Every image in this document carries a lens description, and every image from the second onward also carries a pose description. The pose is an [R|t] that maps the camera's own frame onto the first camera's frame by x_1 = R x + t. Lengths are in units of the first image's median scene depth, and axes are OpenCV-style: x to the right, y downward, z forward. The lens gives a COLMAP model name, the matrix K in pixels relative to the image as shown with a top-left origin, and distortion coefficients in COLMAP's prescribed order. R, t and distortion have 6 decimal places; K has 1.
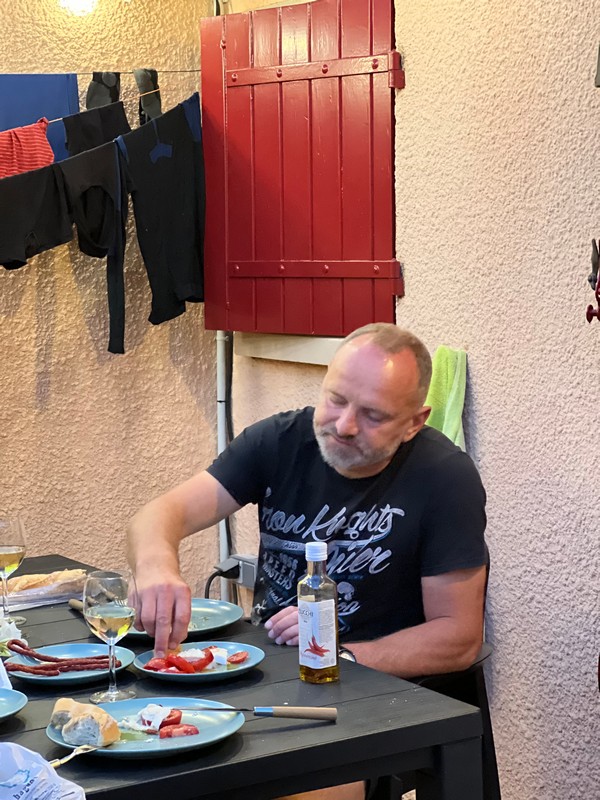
lens RADIAL K [[1840.0, 0, 300.0], [0, 1840.0, 400.0], [0, 0, 1]] dist [0.051931, 0.109244]
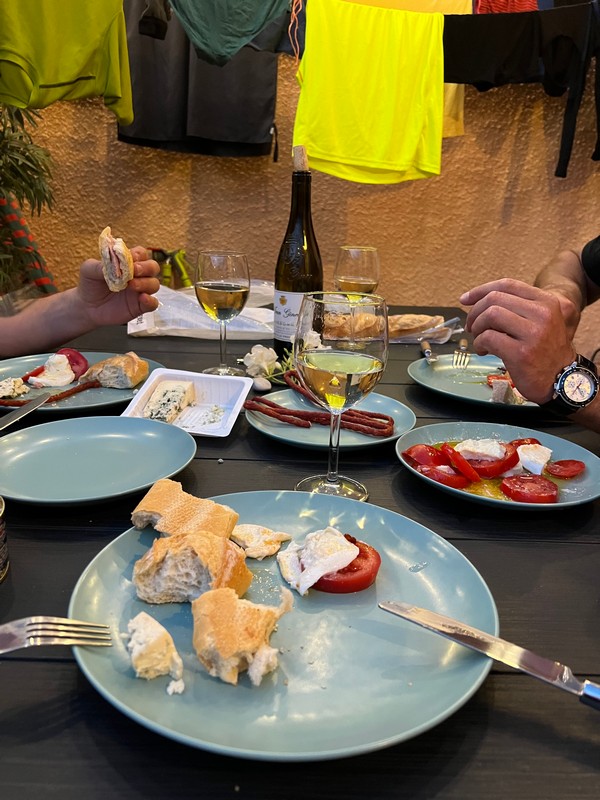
lens RADIAL K [[597.6, 0, 299.5], [0, 597.6, 401.7], [0, 0, 1]] dist [0.076275, -0.091051]
pose [[0.851084, 0.218567, -0.477373, -0.009940], [-0.111370, 0.963694, 0.242676, 0.045761], [0.513082, -0.153372, 0.844526, 0.457735]]
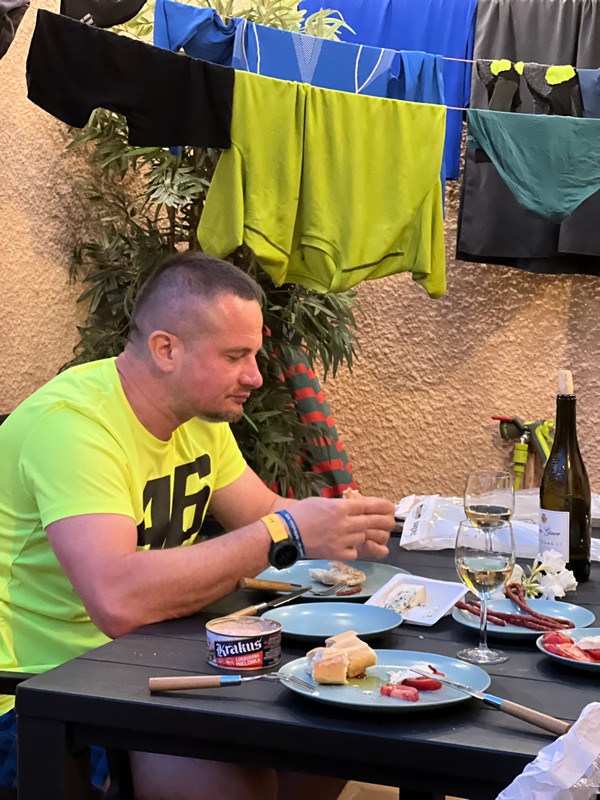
lens RADIAL K [[1840.0, 0, 300.0], [0, 1840.0, 400.0], [0, 0, 1]] dist [0.051931, 0.109244]
pose [[0.564405, 0.125303, -0.815933, 0.319252], [-0.102348, 0.991408, 0.081454, -0.016184], [0.819129, 0.037536, 0.572380, 0.222086]]
